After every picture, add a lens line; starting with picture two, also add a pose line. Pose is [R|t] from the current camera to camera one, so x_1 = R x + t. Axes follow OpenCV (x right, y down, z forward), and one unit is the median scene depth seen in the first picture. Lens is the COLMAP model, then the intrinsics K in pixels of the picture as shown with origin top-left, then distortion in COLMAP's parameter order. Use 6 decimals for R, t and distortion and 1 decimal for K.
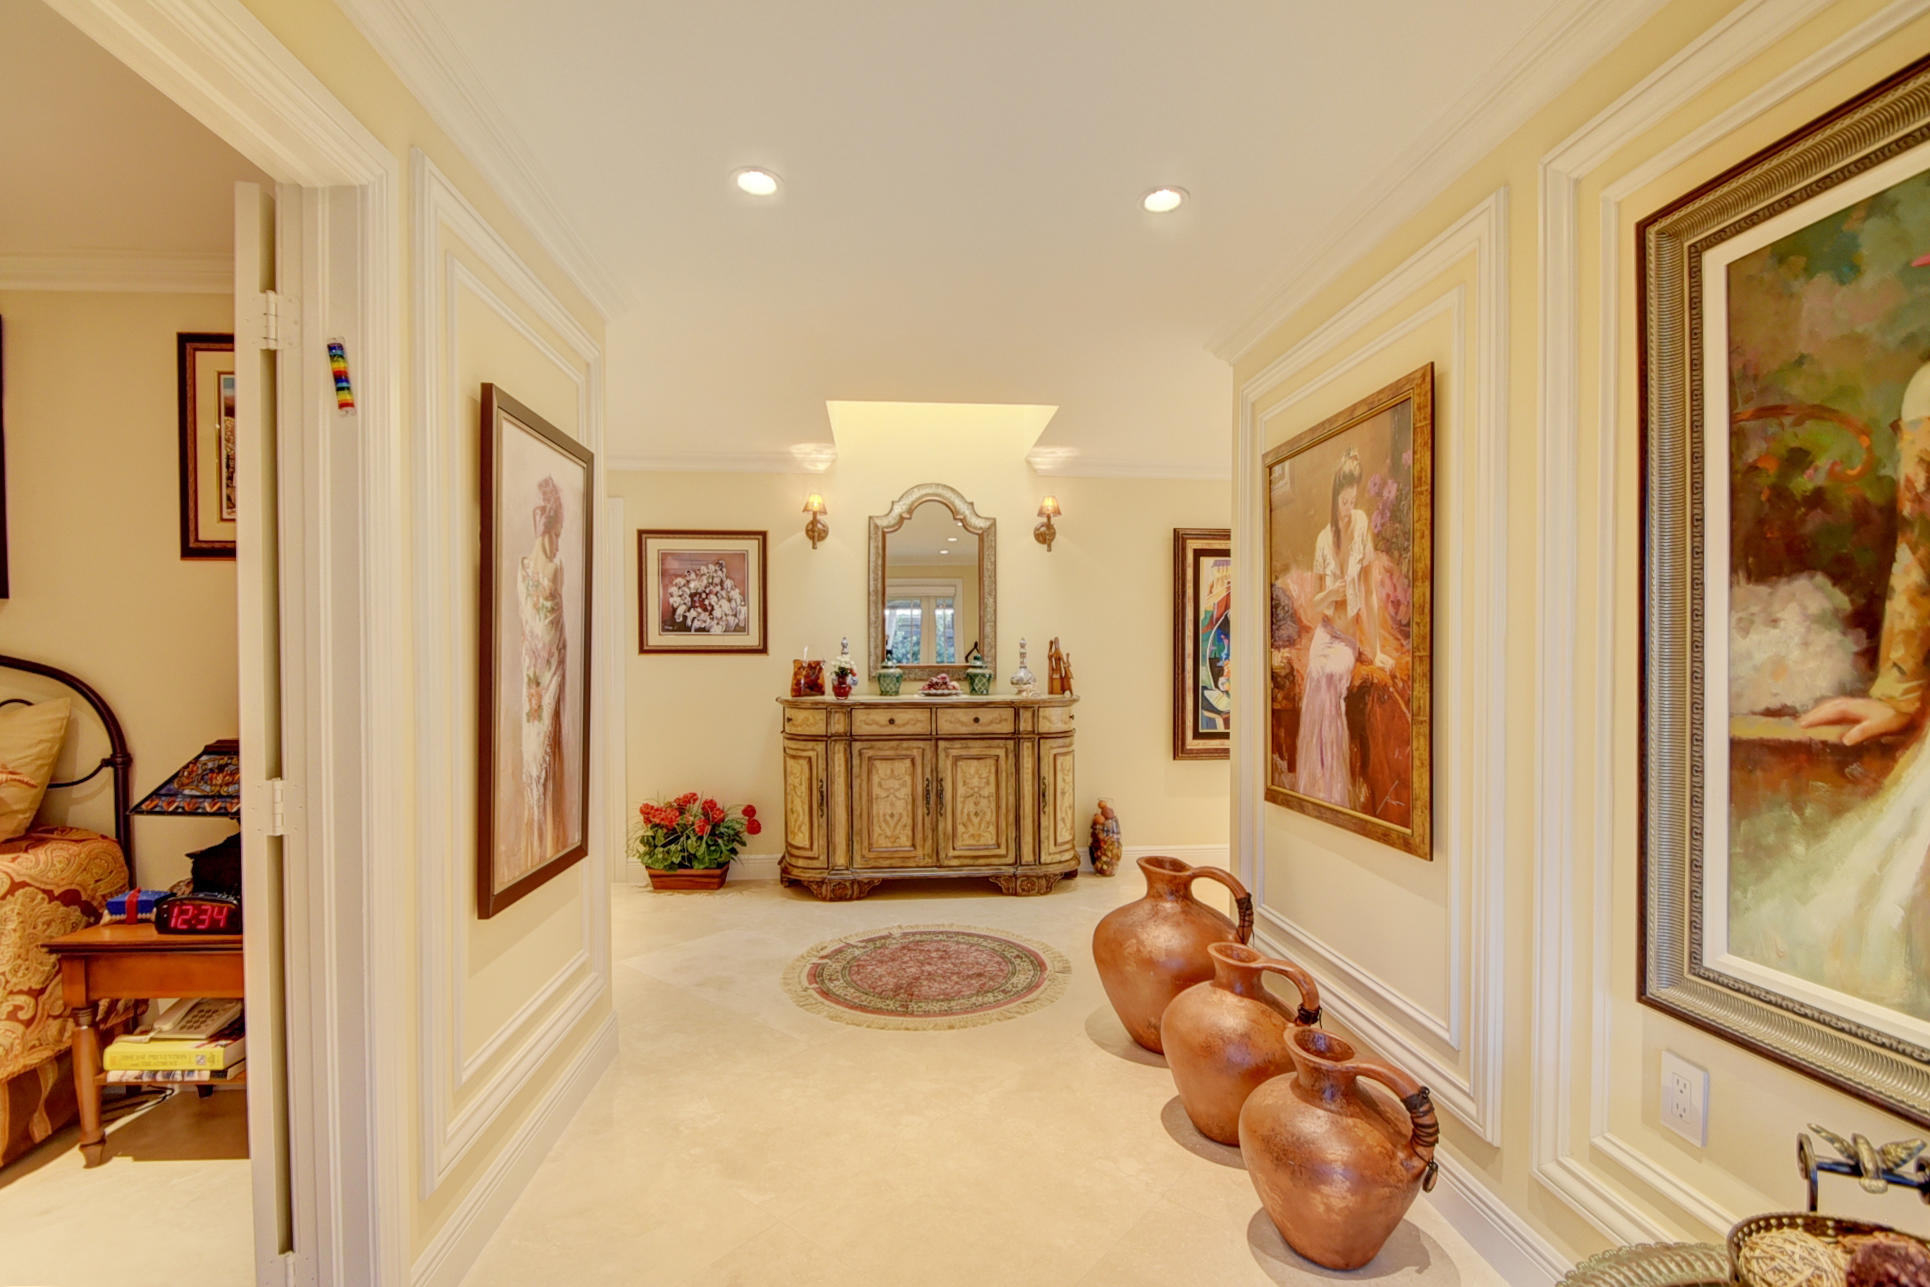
lens RADIAL K [[864.4, 0, 960.1], [0, 864.4, 664.0], [0, 0, 1]] dist [0.009154, -0.015344]
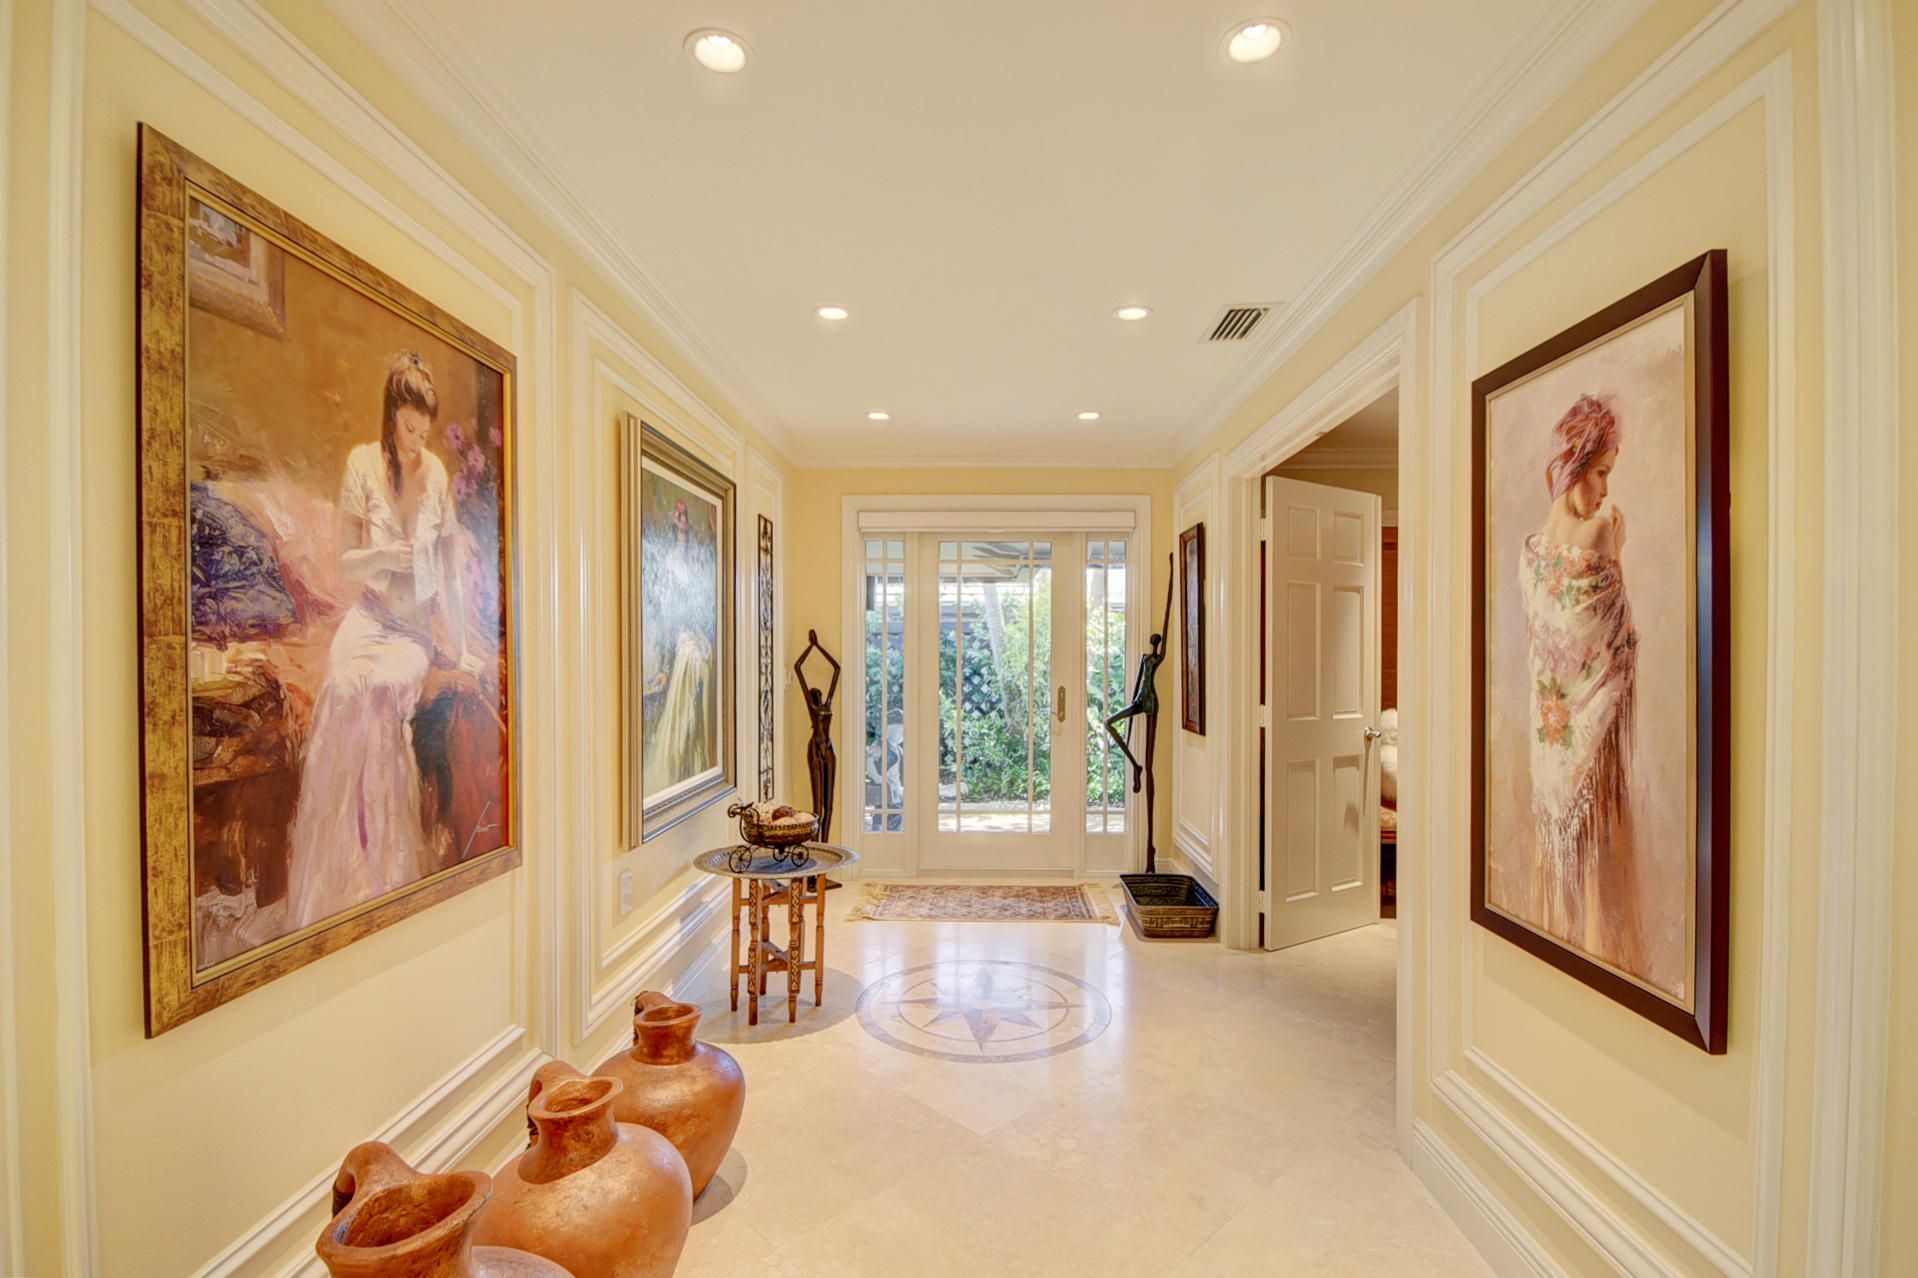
lens RADIAL K [[859.0, 0, 962.3], [0, 859.0, 653.1], [0, 0, 1]] dist [0.009154, -0.015344]
pose [[-0.994377, -0.000001, 0.105894, -0.052347], [0.000734, 0.999976, 0.006898, -0.017641], [-0.105891, 0.006937, -0.994353, 1.667027]]
